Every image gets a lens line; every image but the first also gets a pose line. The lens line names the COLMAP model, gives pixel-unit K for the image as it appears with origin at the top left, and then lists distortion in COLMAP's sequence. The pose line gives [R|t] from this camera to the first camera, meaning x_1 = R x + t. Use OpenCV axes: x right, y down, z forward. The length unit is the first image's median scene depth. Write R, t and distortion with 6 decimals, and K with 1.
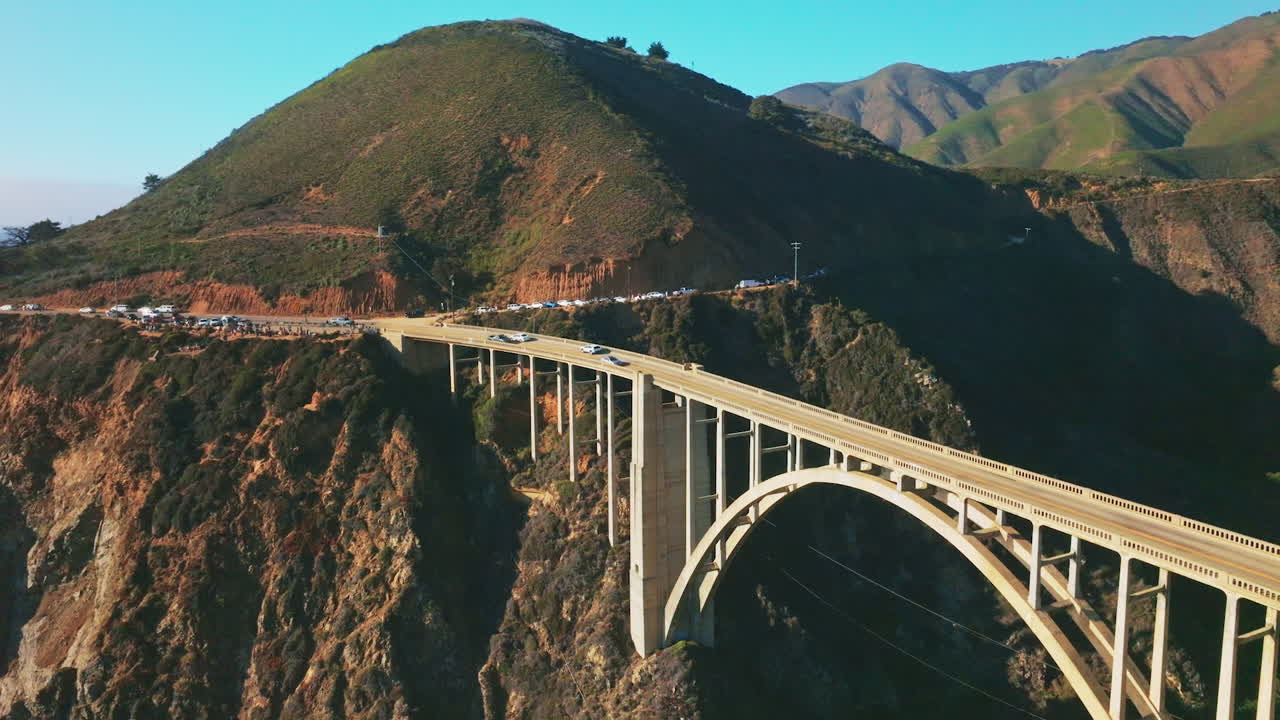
lens RADIAL K [[963.5, 0, 640.0], [0, 963.5, 360.0], [0, 0, 1]] dist [0.006876, 0.005145]
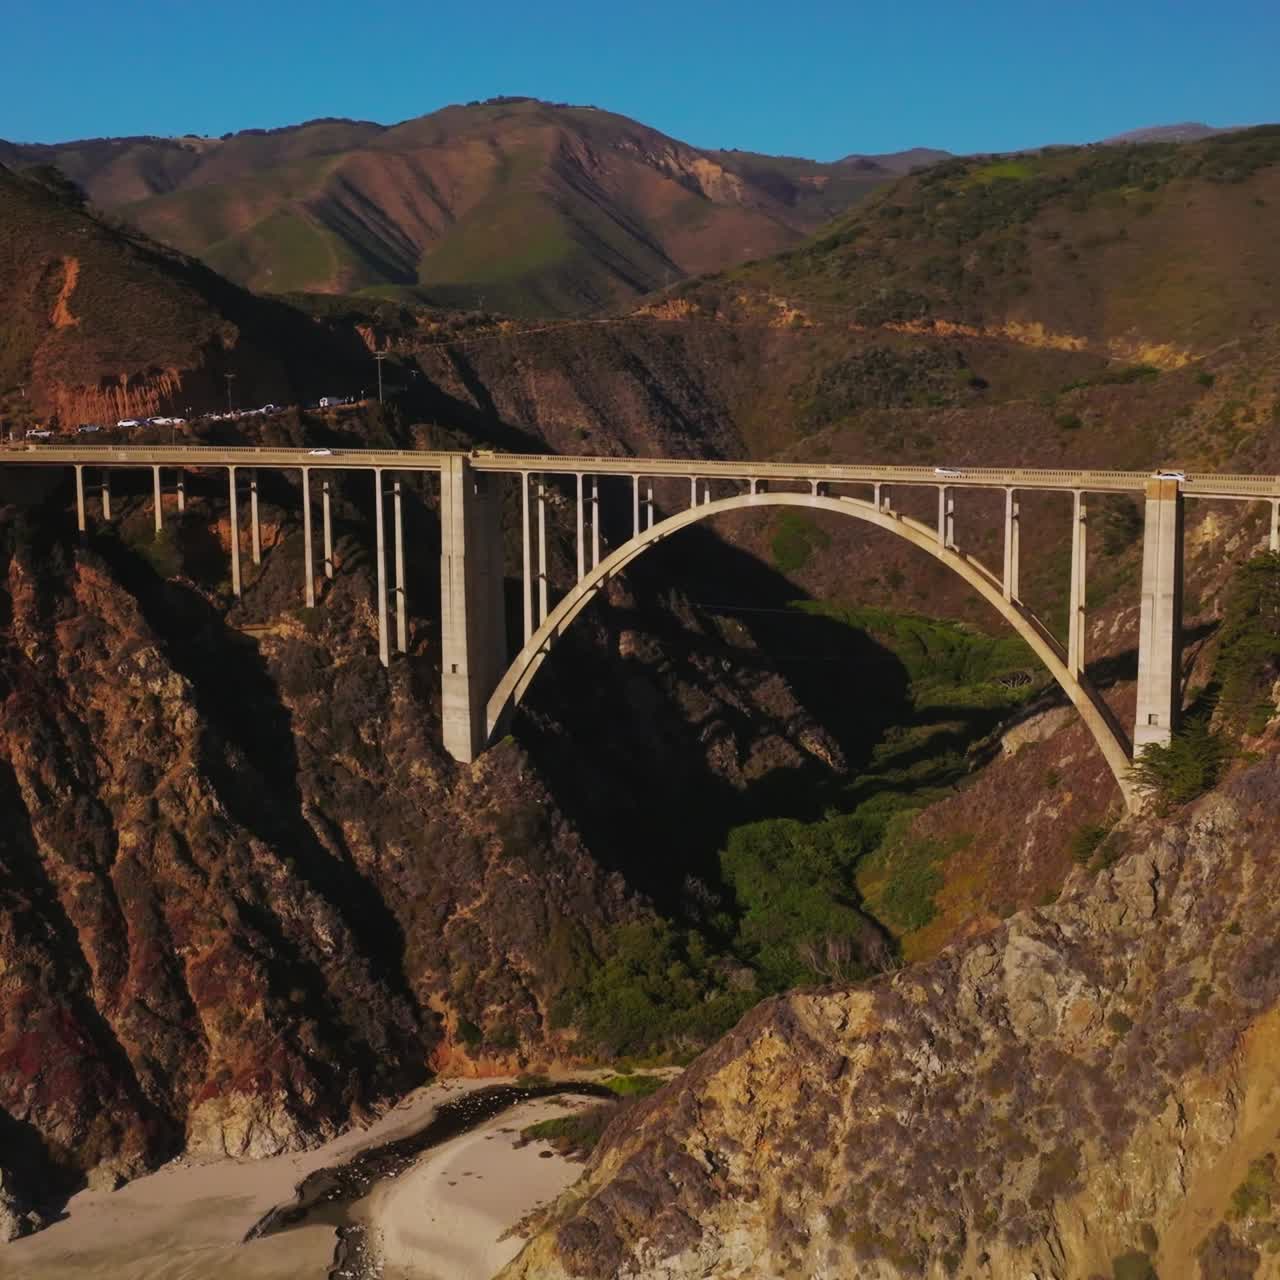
lens RADIAL K [[1718.1, 0, 647.5], [0, 1718.1, 640.8], [0, 0, 1]] dist [0.007026, 0.015817]
pose [[0.774716, -0.091640, 0.625633, -0.743881], [0.098450, 0.994857, 0.023812, 0.138690], [-0.624598, 0.043147, 0.779754, -0.348698]]
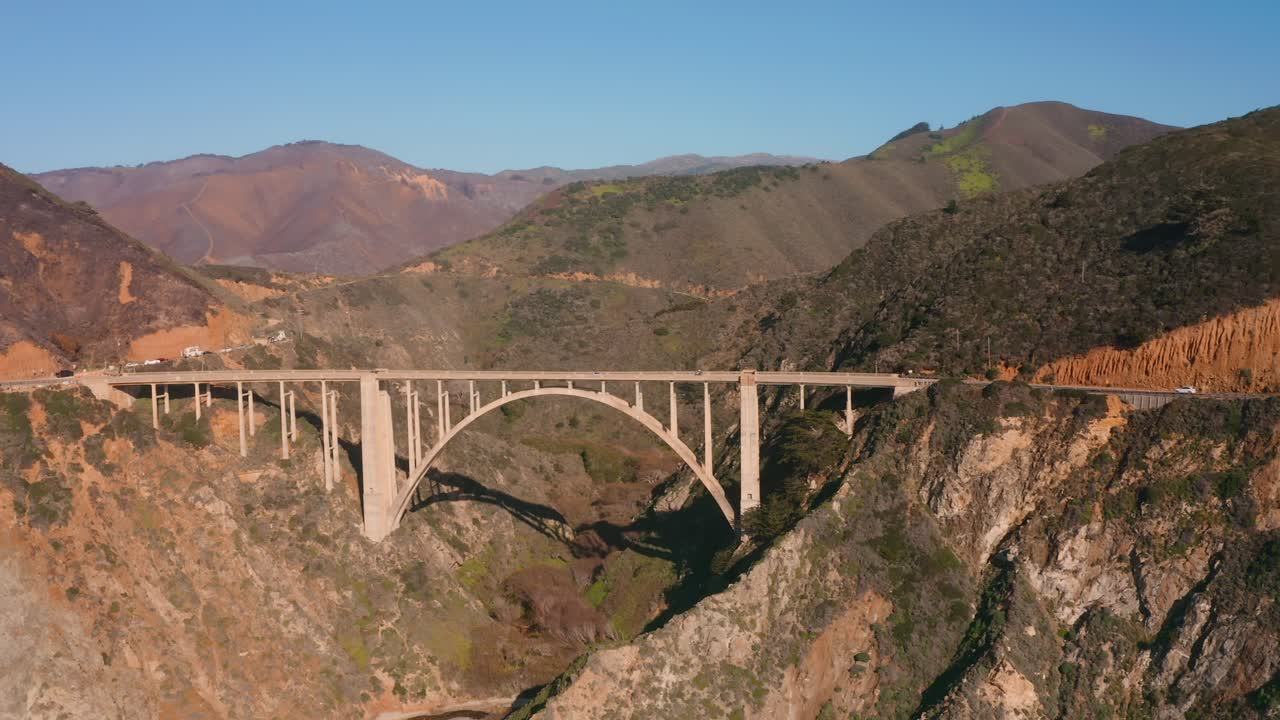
lens RADIAL K [[1031.0, 0, 640.0], [0, 1031.0, 360.0], [0, 0, 1]] dist [-0.187391, 0.014361]
pose [[0.596831, -0.057423, 0.800309, -0.931303], [0.142456, 0.989173, -0.035262, 0.100062], [-0.789619, 0.135054, 0.598550, -0.383941]]
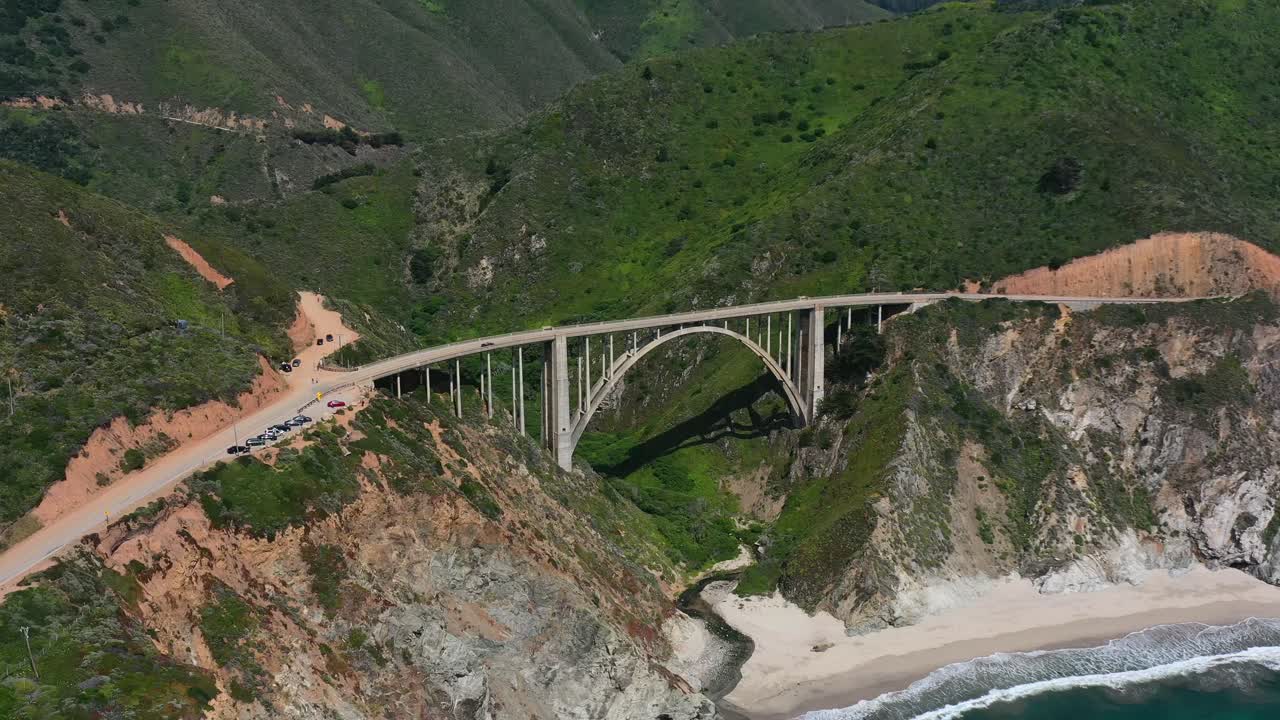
lens RADIAL K [[1435.4, 0, 640.0], [0, 1435.4, 360.0], [0, 0, 1]] dist [-0.009538, 0.011950]
pose [[-0.026074, -0.248446, 0.968295, -2.377815], [0.162275, 0.954725, 0.249334, -0.534988], [-0.986401, 0.163631, 0.015423, 0.638943]]
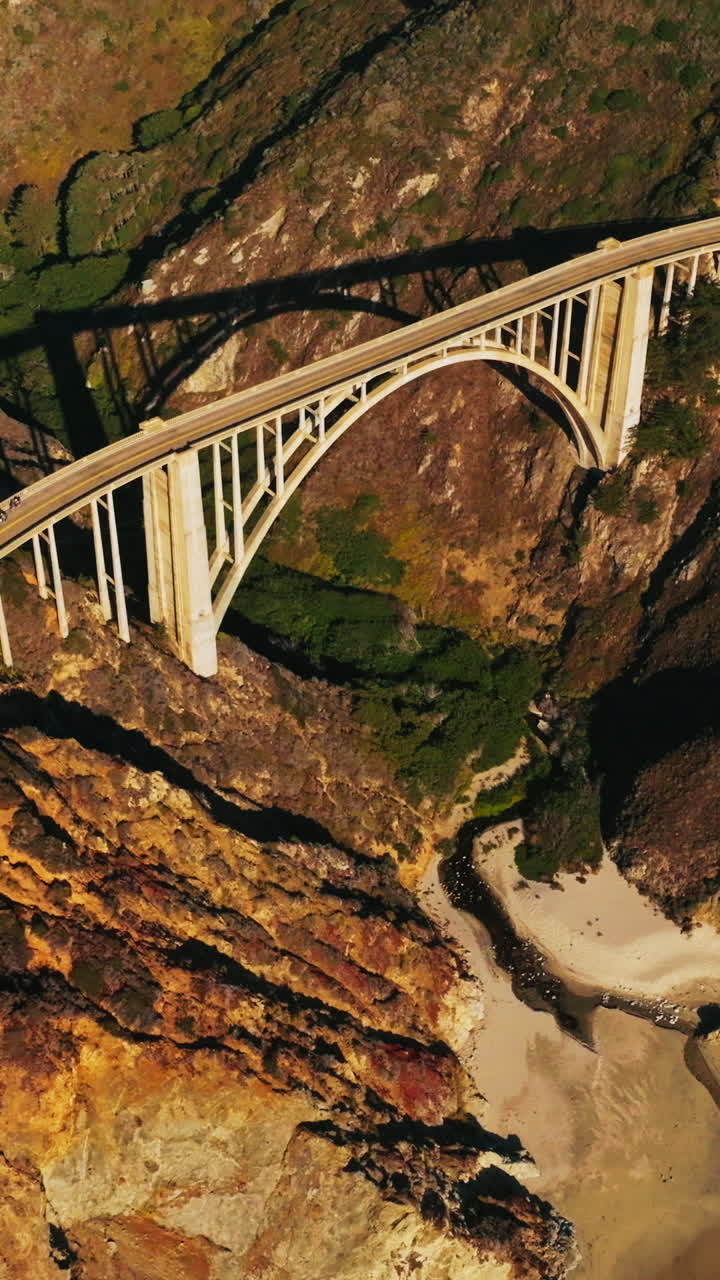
lens RADIAL K [[1734.7, 0, 360.0], [0, 1734.7, 640.0], [0, 0, 1]] dist [0.034788, 0.027535]
pose [[-0.183628, -0.621950, 0.761222, -1.215084], [0.152129, 0.747080, 0.647092, -0.778967], [-0.971153, 0.234628, -0.042568, 0.760856]]
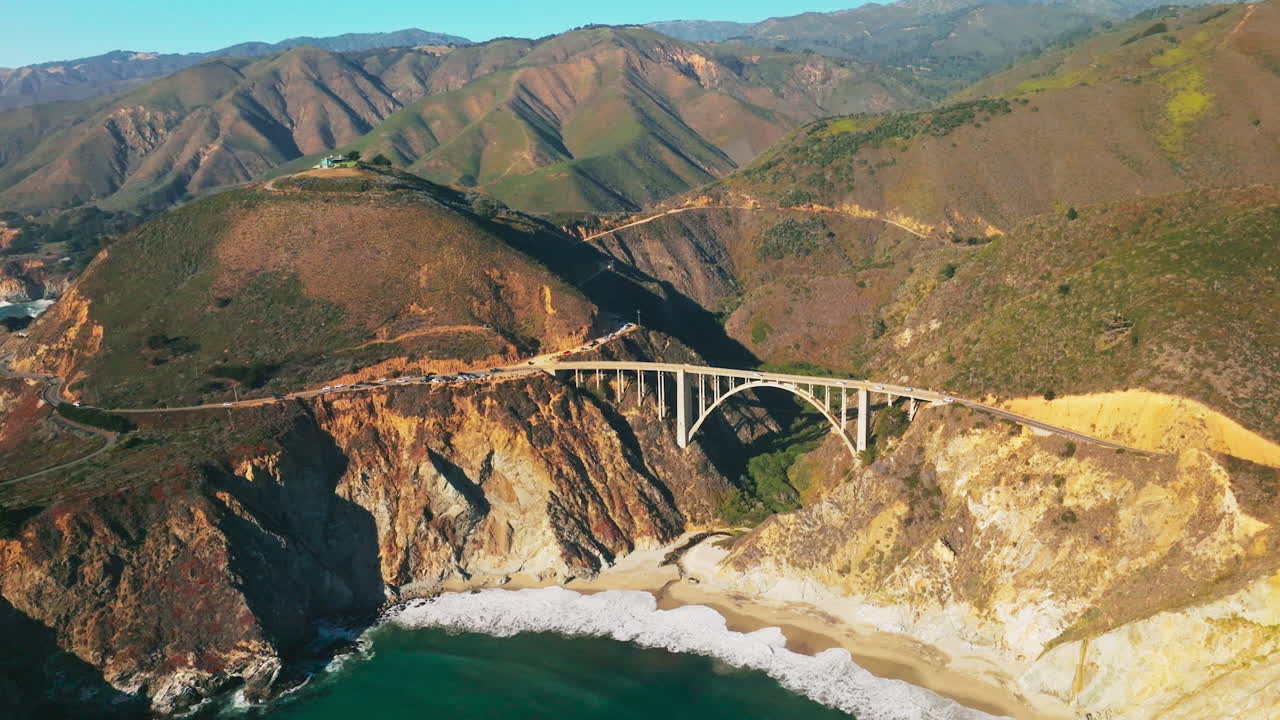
lens RADIAL K [[963.5, 0, 640.0], [0, 963.5, 360.0], [0, 0, 1]] dist [0.006876, 0.005145]
pose [[0.782758, -0.162179, 0.600822, -1.819609], [0.119224, 0.986643, 0.110997, -0.350455], [-0.610798, -0.015251, 0.791639, -1.404072]]
